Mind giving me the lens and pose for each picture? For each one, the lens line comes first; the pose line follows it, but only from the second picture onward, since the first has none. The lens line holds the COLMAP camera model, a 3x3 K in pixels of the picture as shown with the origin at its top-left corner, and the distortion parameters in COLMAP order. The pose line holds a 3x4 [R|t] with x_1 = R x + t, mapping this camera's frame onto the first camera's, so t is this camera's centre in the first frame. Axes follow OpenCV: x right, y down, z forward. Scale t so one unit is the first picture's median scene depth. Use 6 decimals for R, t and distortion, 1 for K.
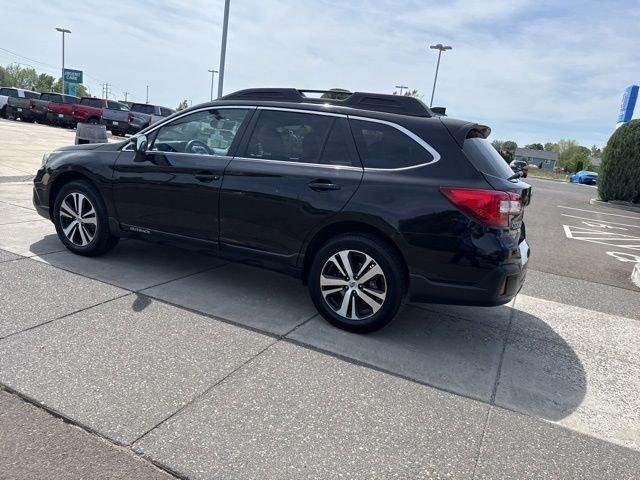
lens RADIAL K [[450.2, 0, 322.6], [0, 450.2, 235.8], [0, 0, 1]] dist [0.039586, -0.055326]
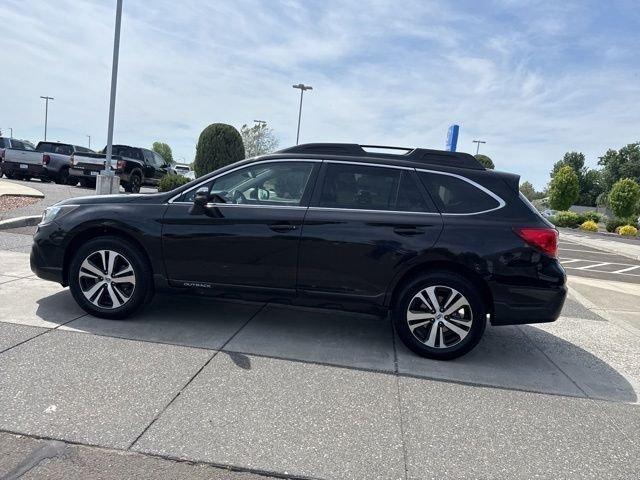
lens RADIAL K [[450.2, 0, 324.4], [0, 450.2, 235.0], [0, 0, 1]] dist [0.039586, -0.055326]
pose [[0.944553, -0.055950, 0.323557, -0.503141], [0.077359, 0.995557, -0.053680, -0.050934], [-0.319116, 0.075734, 0.944685, 0.005587]]
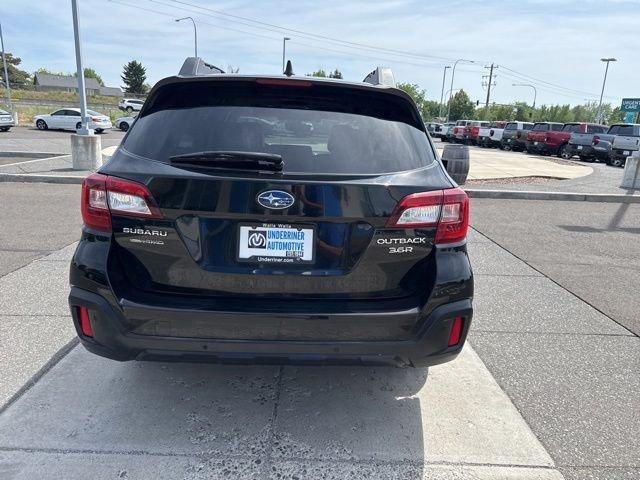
lens RADIAL K [[450.2, 0, 323.7], [0, 450.2, 236.5], [0, 0, 1]] dist [0.039586, -0.055326]
pose [[0.452904, 0.119025, -0.883579, 0.890445], [-0.179230, 0.982971, 0.040545, -0.075383], [0.873358, 0.140001, 0.466525, 0.794049]]
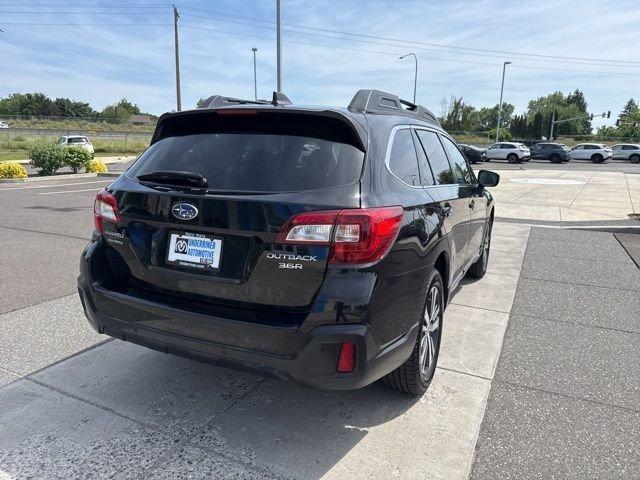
lens RADIAL K [[450.2, 0, 326.2], [0, 450.2, 240.5], [0, 0, 1]] dist [0.039586, -0.055326]
pose [[-0.001133, 0.086121, -0.996284, 0.997375], [-0.227442, 0.970151, 0.084121, -0.137037], [0.973791, 0.226692, 0.018488, 1.132882]]
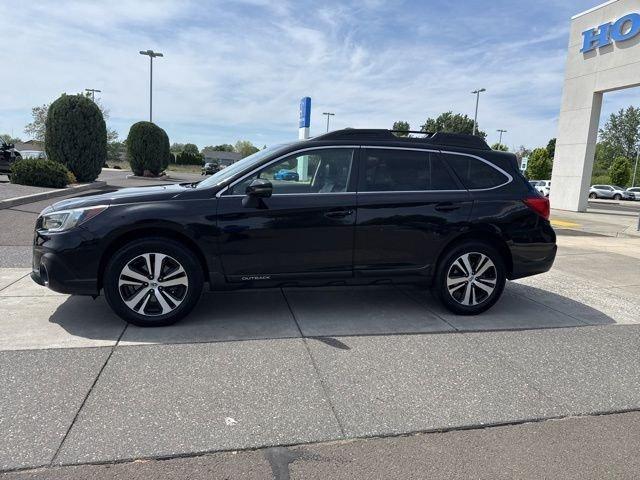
lens RADIAL K [[450.2, 0, 325.2], [0, 450.2, 238.4], [0, 0, 1]] dist [0.039586, -0.055326]
pose [[0.779055, -0.163912, 0.605150, -0.941475], [0.164541, 0.984840, 0.054930, -0.135806], [-0.604979, 0.056778, 0.794214, 0.181387]]
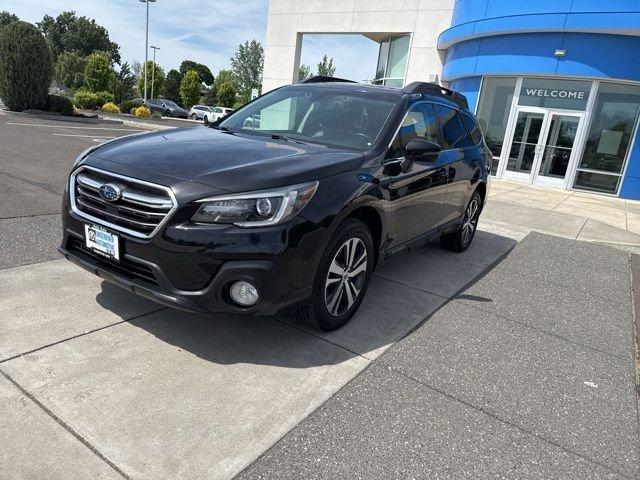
lens RADIAL K [[450.2, 0, 327.6], [0, 450.2, 243.2], [0, 0, 1]] dist [0.039586, -0.055326]
pose [[0.139607, -0.346136, 0.927739, -1.360250], [0.098620, 0.937116, 0.334794, -0.364122], [-0.985284, 0.044754, 0.164964, 1.107161]]
